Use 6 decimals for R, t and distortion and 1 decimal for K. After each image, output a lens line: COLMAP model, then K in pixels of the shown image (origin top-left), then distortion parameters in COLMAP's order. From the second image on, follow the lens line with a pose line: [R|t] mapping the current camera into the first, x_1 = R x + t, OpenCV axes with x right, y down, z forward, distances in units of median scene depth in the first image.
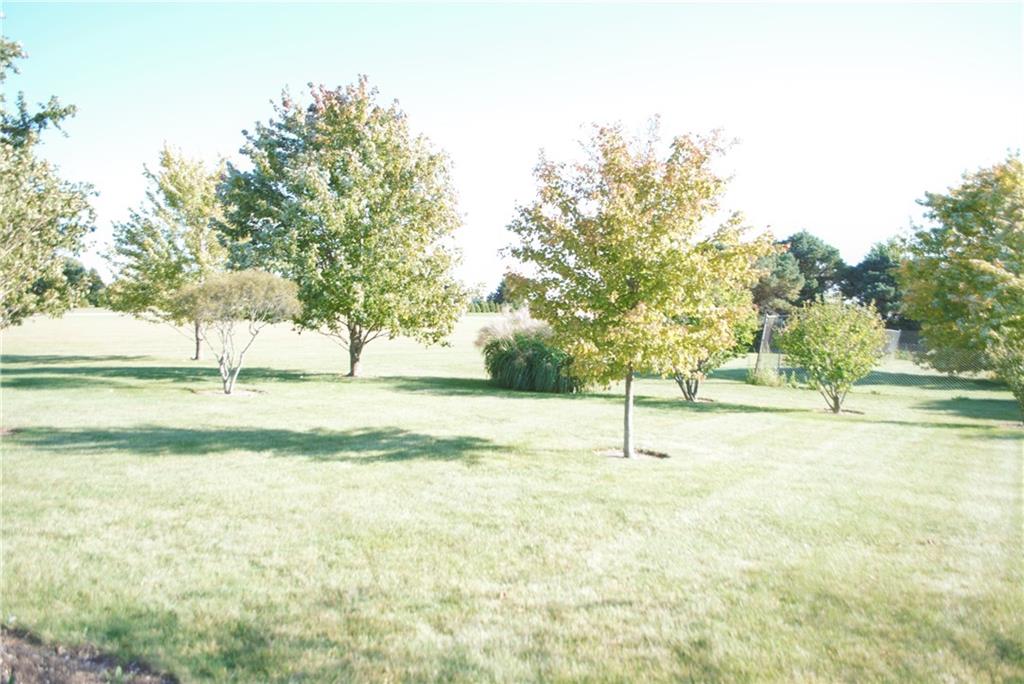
lens RADIAL K [[812.6, 0, 510.6], [0, 812.6, 343.7], [0, 0, 1]] dist [-0.044534, -0.006773]
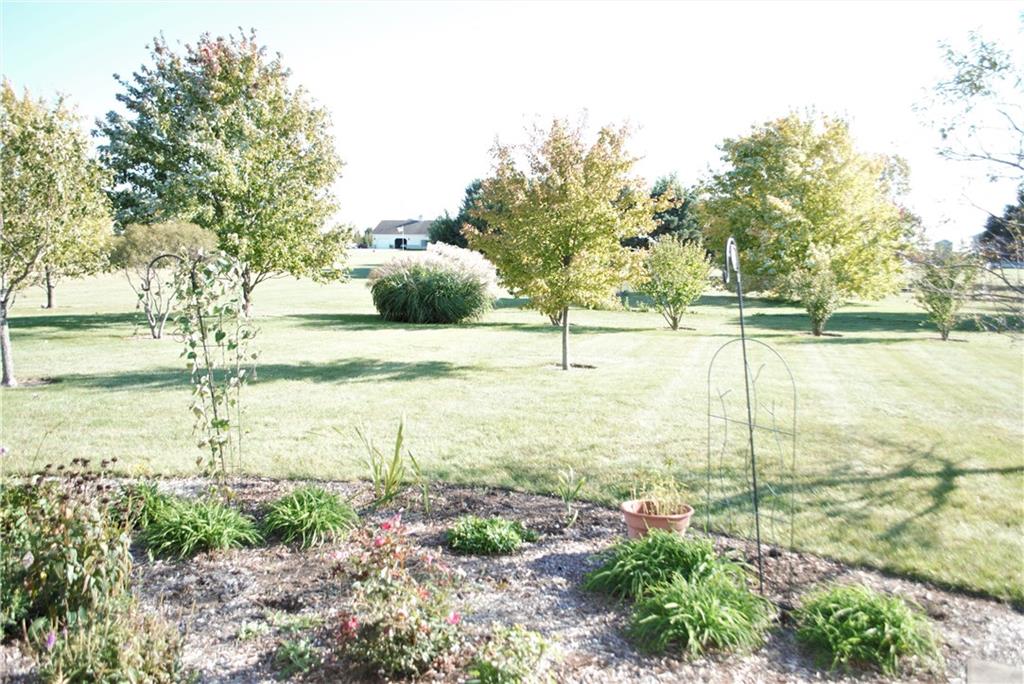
lens RADIAL K [[812.6, 0, 513.4], [0, 812.6, 341.2], [0, 0, 1]] dist [-0.044534, -0.006773]
pose [[0.964673, -0.050022, 0.258656, -0.153720], [0.028121, 0.995751, 0.087688, -0.013365], [-0.261943, -0.077316, 0.961981, -0.136924]]
